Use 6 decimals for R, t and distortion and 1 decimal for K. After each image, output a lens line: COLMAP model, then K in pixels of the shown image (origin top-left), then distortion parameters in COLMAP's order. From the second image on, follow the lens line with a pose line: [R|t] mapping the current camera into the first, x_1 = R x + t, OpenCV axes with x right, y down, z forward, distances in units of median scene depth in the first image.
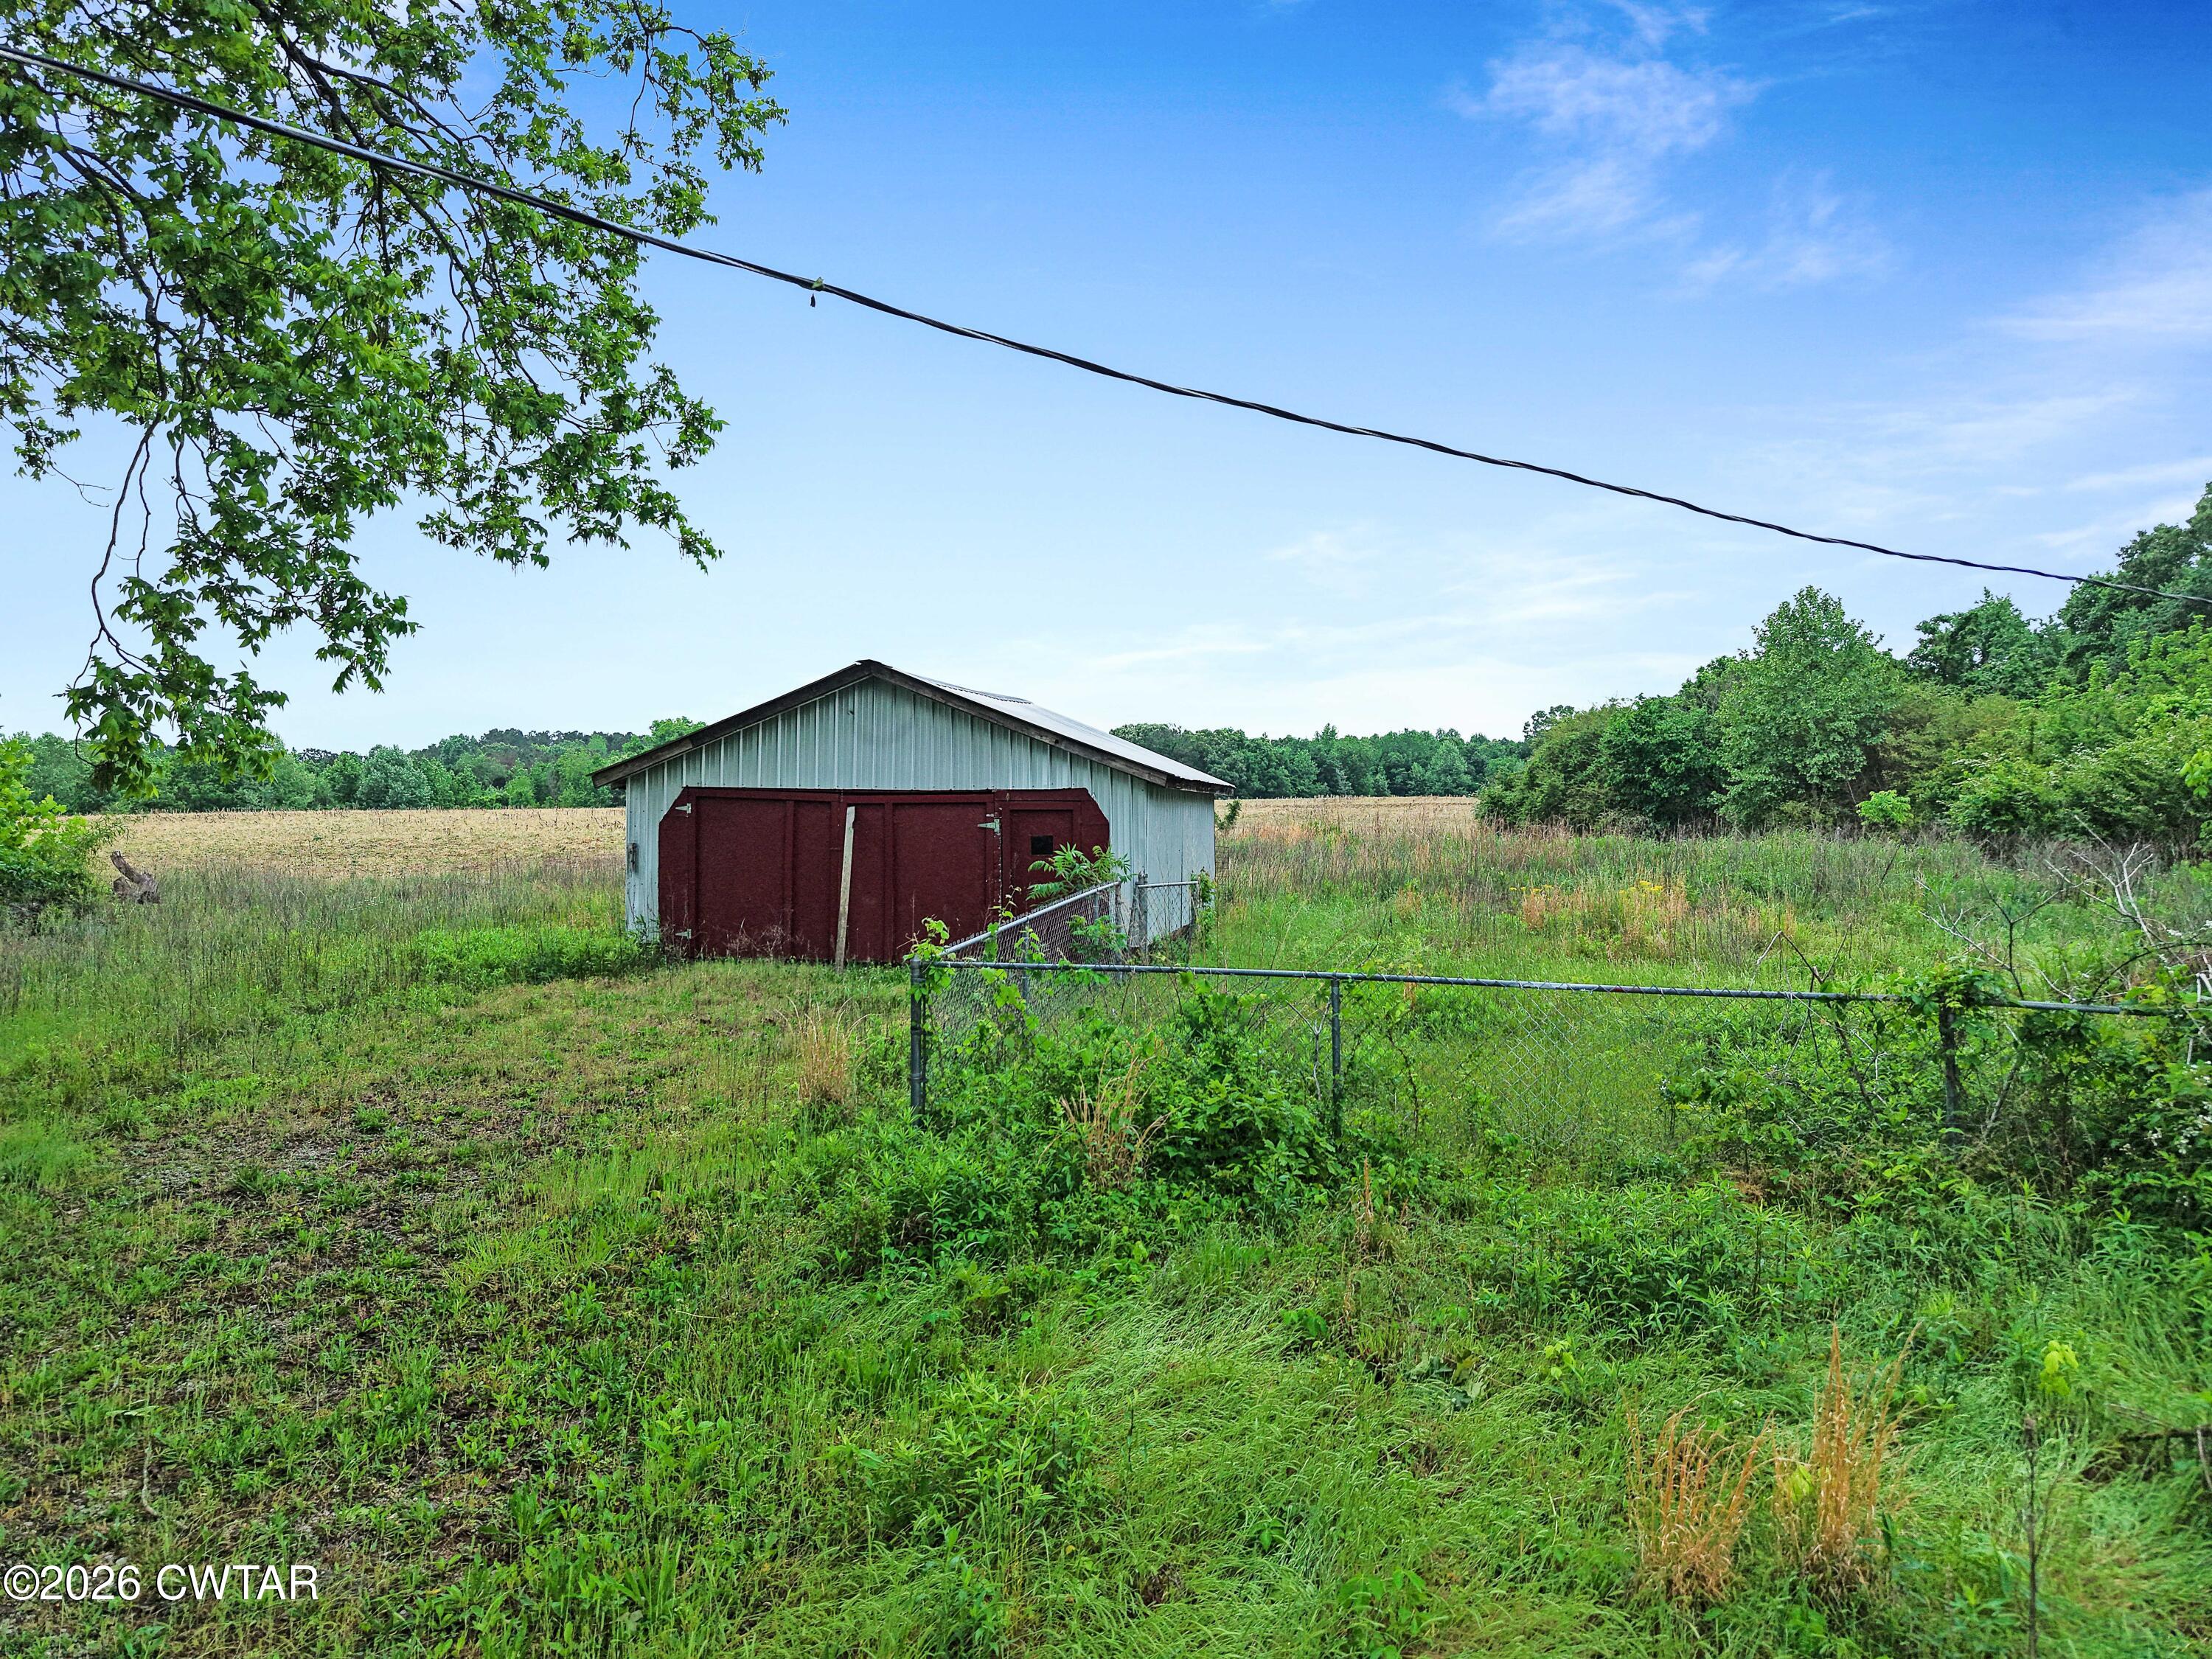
lens RADIAL K [[1571.6, 0, 1106.0], [0, 1571.6, 829.5], [0, 0, 1]] dist [0.000475, -0.000885]
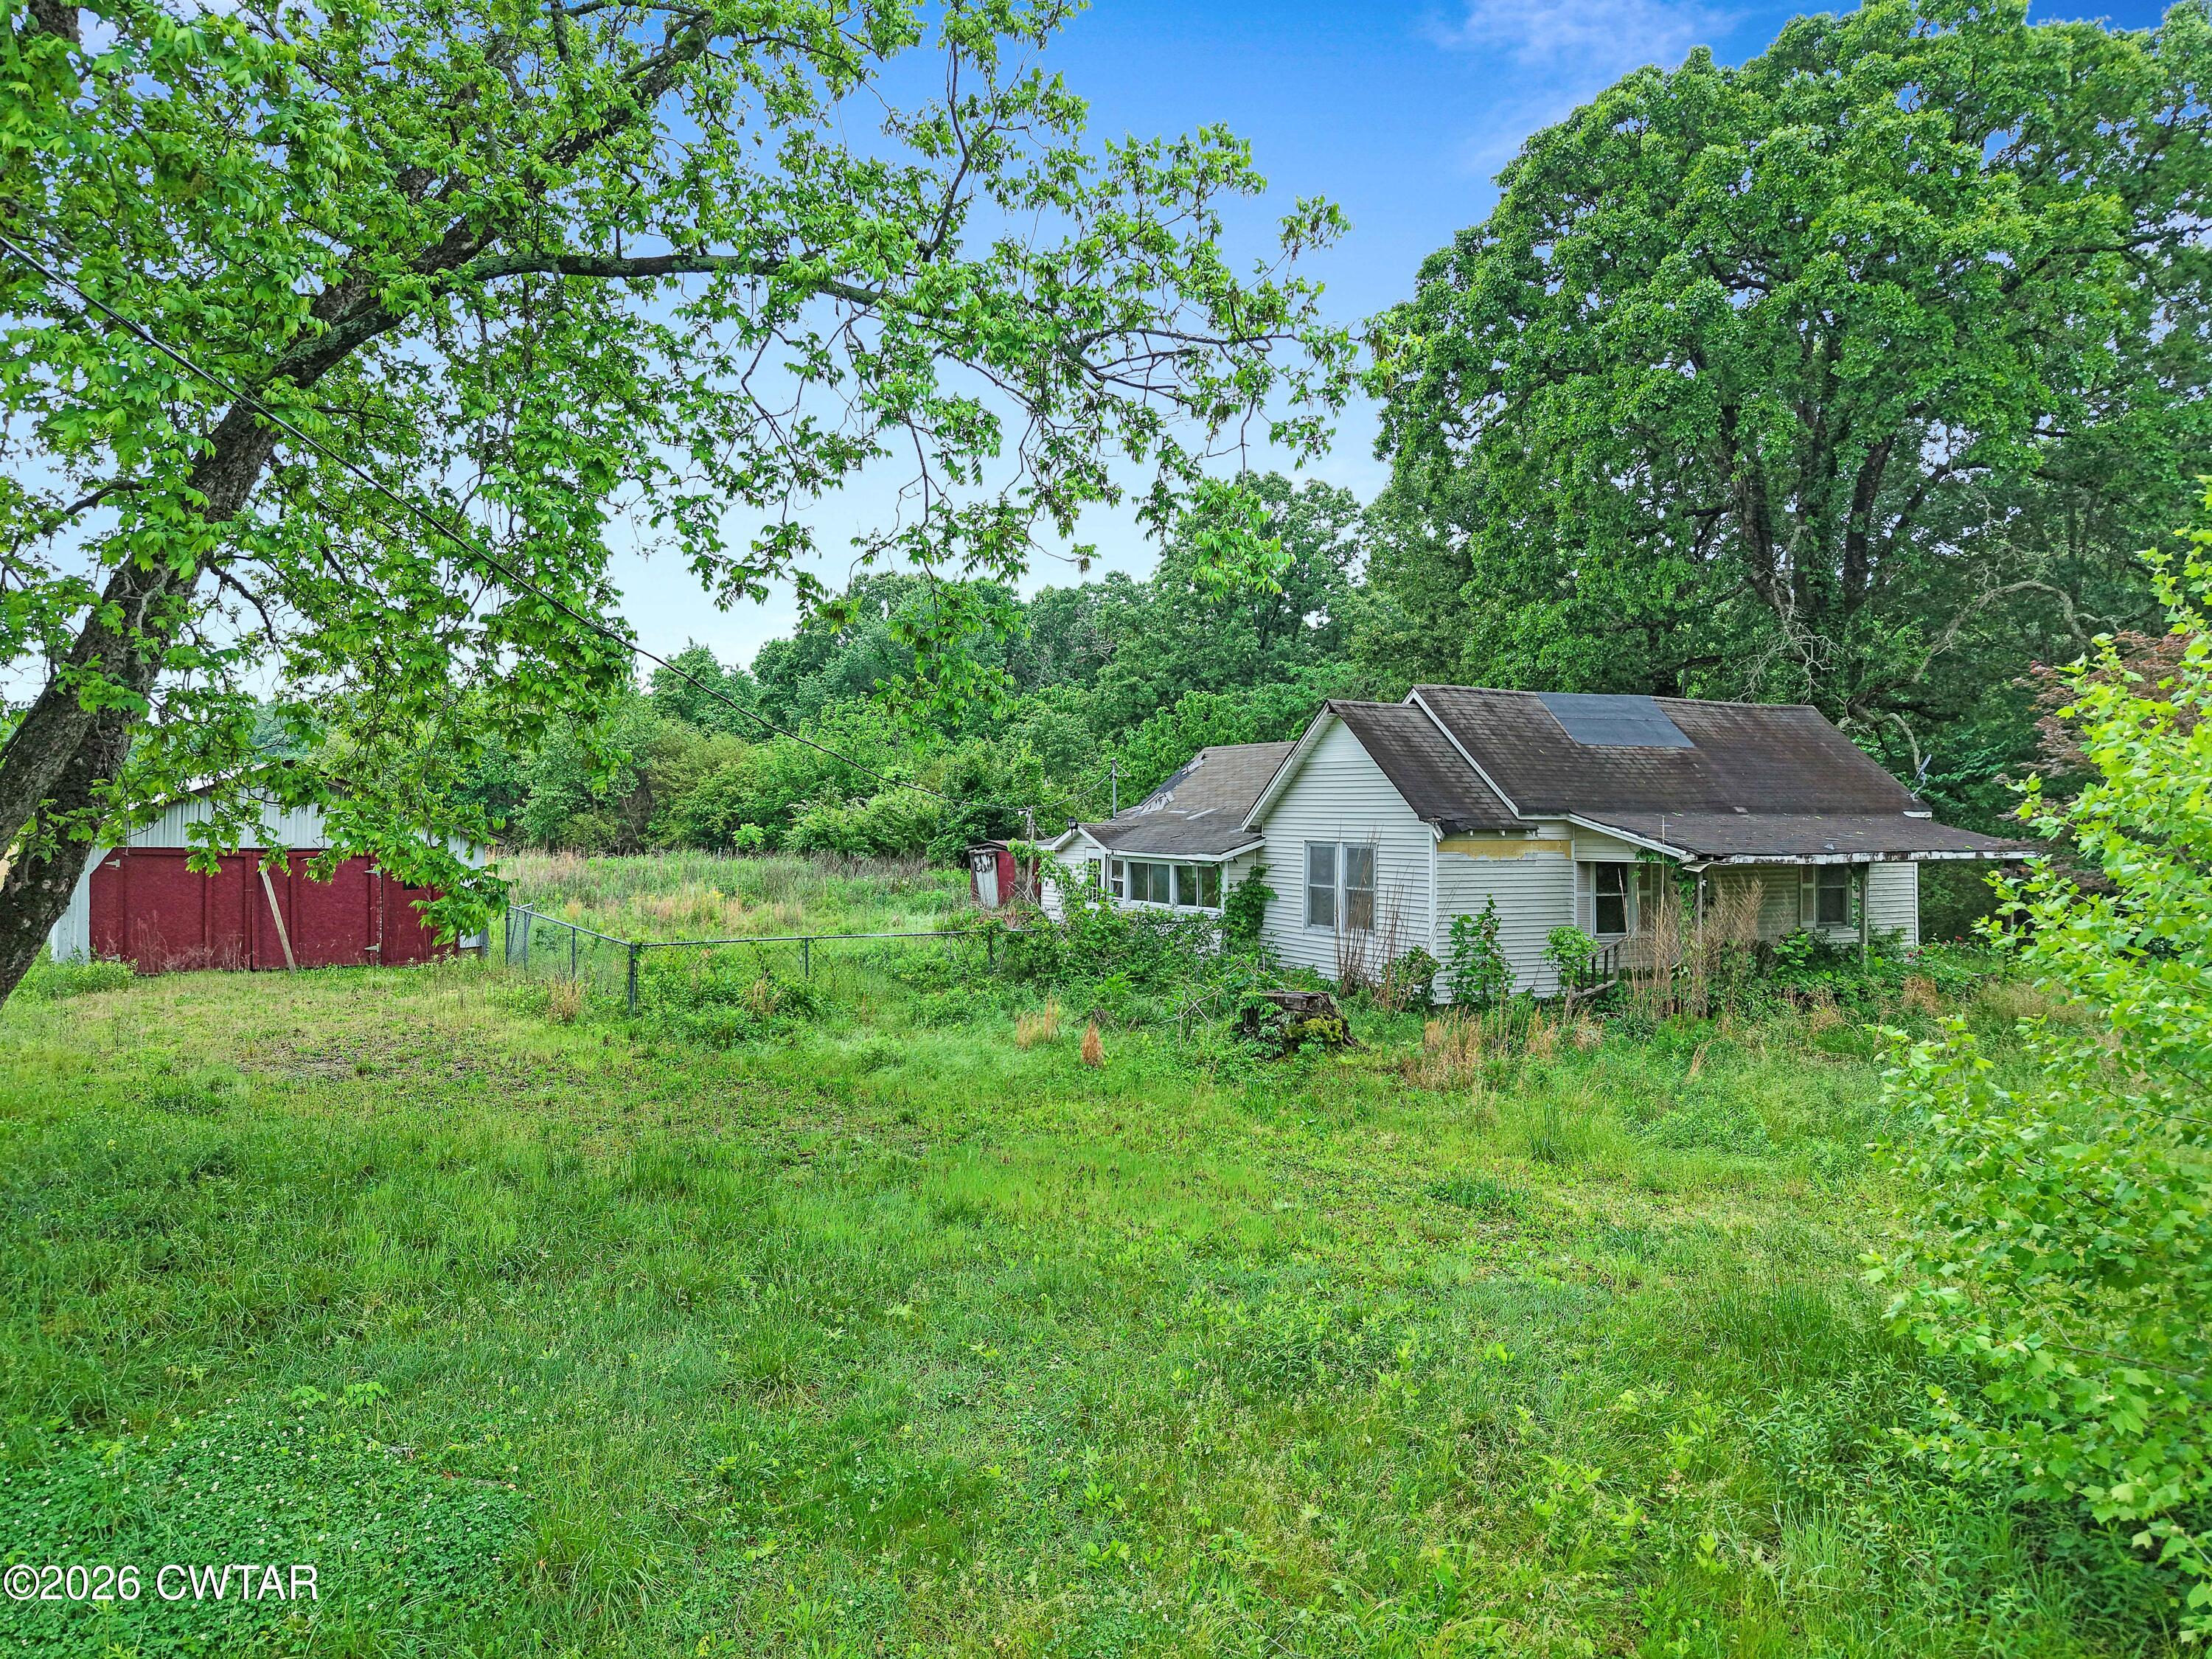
lens RADIAL K [[1571.6, 0, 1106.0], [0, 1571.6, 829.5], [0, 0, 1]] dist [0.000475, -0.000885]
pose [[0.688631, -0.005288, 0.725092, -0.265022], [0.001129, 0.999980, 0.006220, -0.020053], [-0.725111, -0.003465, 0.688624, -0.216344]]
